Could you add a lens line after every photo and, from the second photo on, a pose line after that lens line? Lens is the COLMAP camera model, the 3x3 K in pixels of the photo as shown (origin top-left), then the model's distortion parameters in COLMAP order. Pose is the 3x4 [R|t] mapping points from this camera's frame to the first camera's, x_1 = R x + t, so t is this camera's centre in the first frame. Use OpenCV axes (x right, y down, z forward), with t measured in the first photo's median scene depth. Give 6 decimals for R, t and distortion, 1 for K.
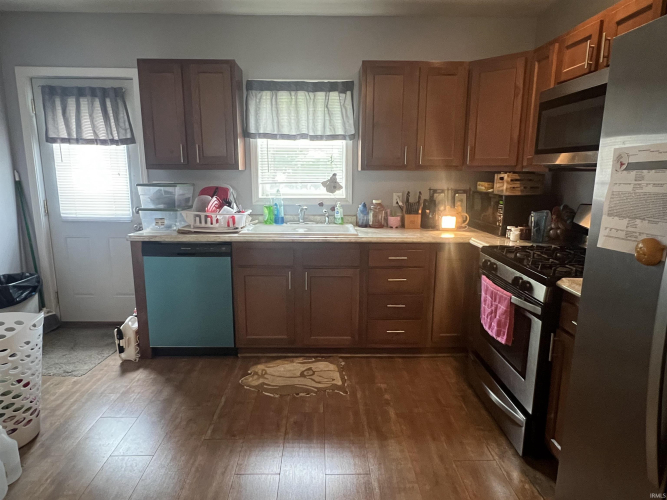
lens RADIAL K [[393.0, 0, 331.9], [0, 393.0, 250.0], [0, 0, 1]] dist [-0.002856, -0.000208]
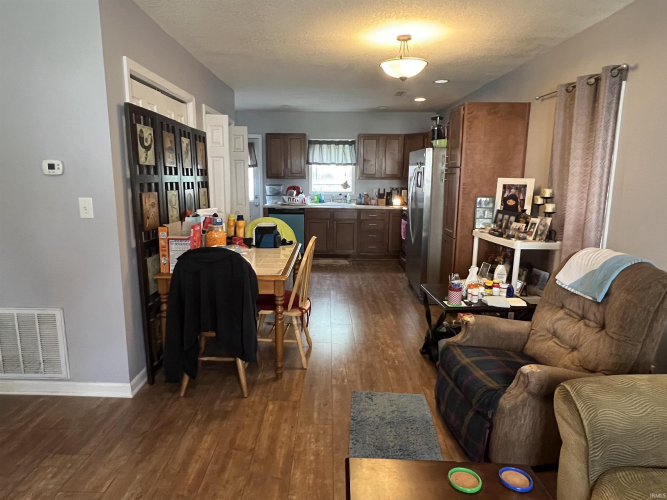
lens RADIAL K [[415.7, 0, 333.3], [0, 415.7, 248.6], [0, 0, 1]] dist [-0.000922, -0.000019]
pose [[0.999850, 0.006811, -0.015921, -0.030357], [-0.007261, 0.999570, -0.028406, 0.265653], [0.015721, 0.028518, 0.999470, -1.379498]]
